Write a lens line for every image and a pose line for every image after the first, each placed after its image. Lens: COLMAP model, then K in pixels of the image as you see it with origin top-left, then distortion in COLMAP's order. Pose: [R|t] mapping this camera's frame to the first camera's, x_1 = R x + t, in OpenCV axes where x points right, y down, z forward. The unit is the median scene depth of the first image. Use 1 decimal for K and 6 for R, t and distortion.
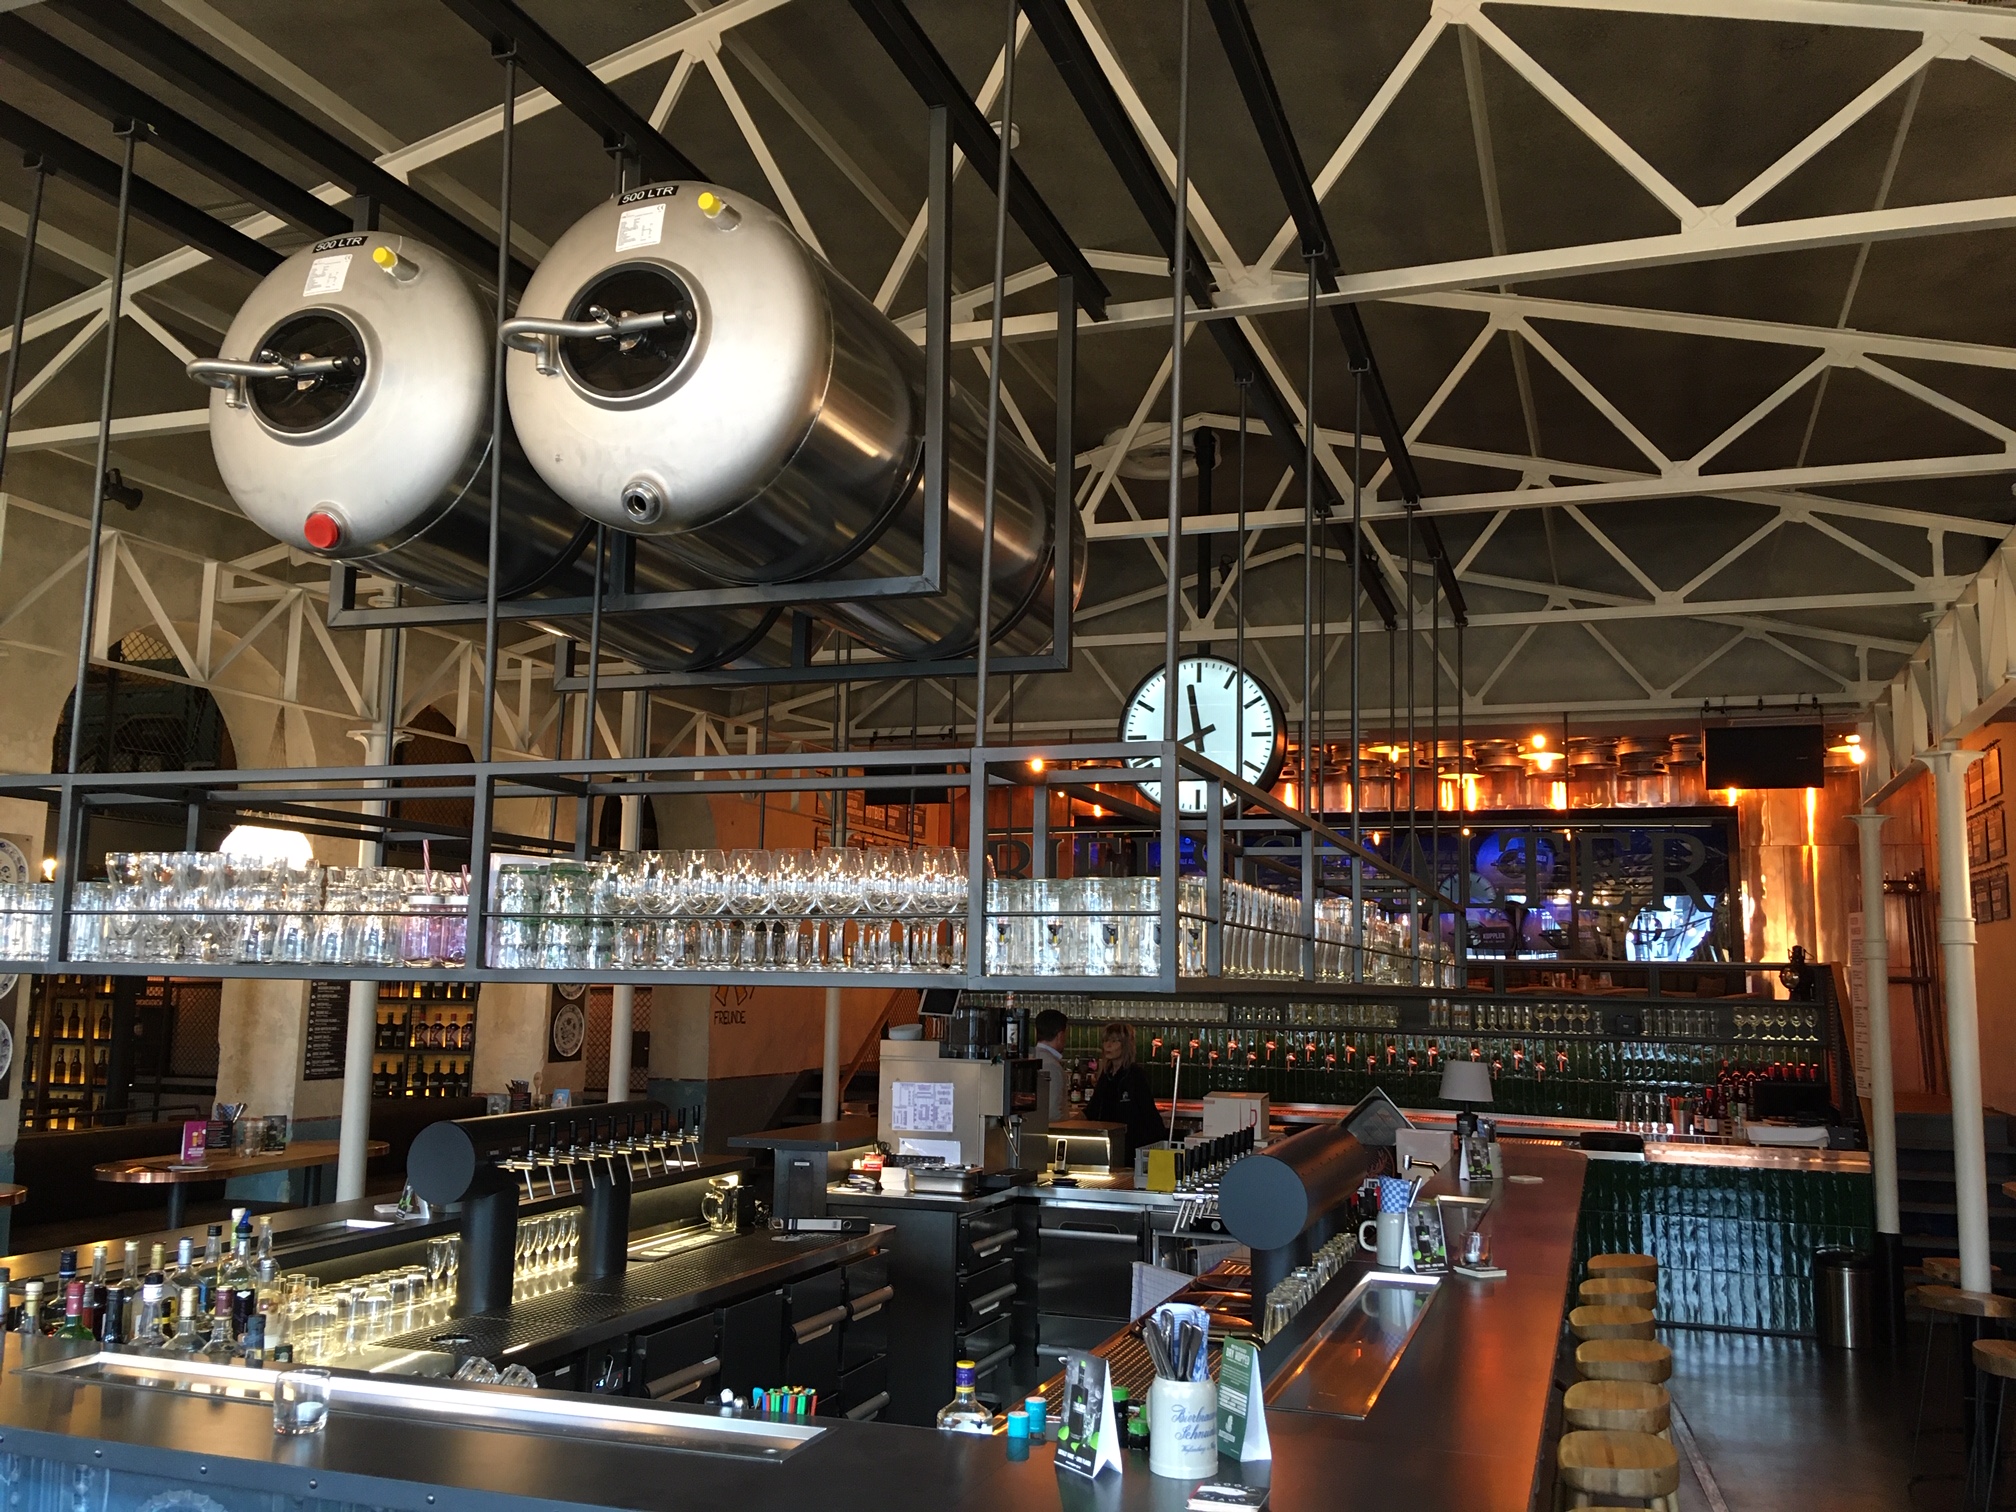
lens RADIAL K [[1702.3, 0, 1008.0], [0, 1702.3, 756.0], [0, 0, 1]] dist [0.053678, -0.001557]
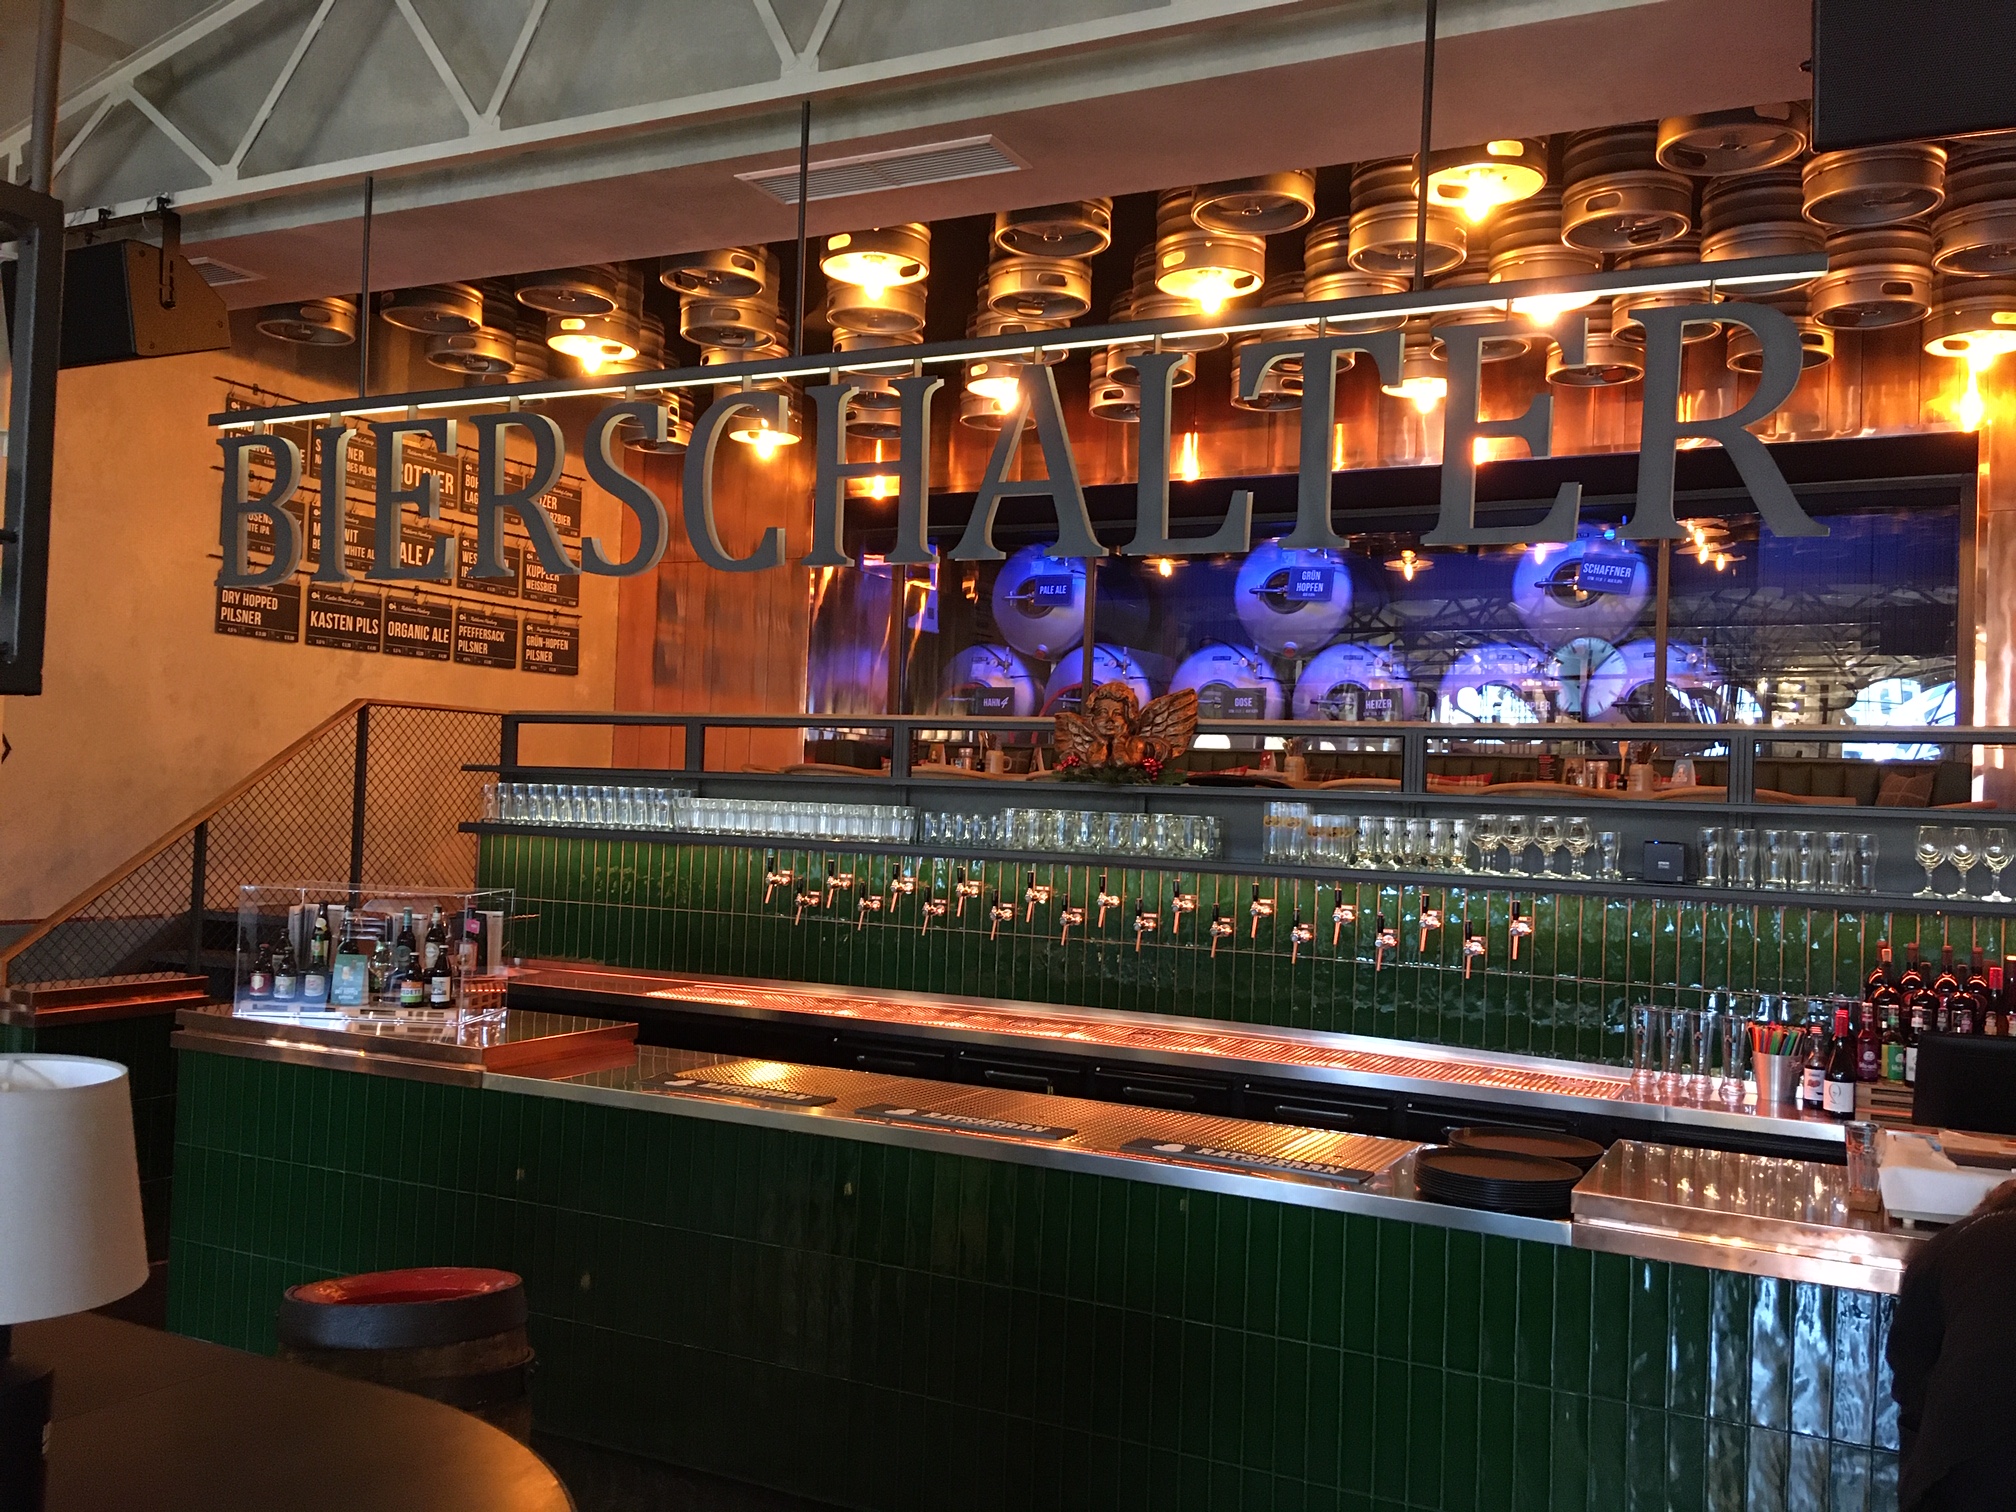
lens RADIAL K [[1716.0, 0, 1008.0], [0, 1716.0, 756.0], [0, 0, 1]] dist [0.001041, 0.000527]
pose [[0.990321, 0.015169, -0.137963, 0.356321], [-0.001056, 0.994804, 0.101799, 0.118562], [0.138790, -0.100668, 0.985192, 0.761255]]
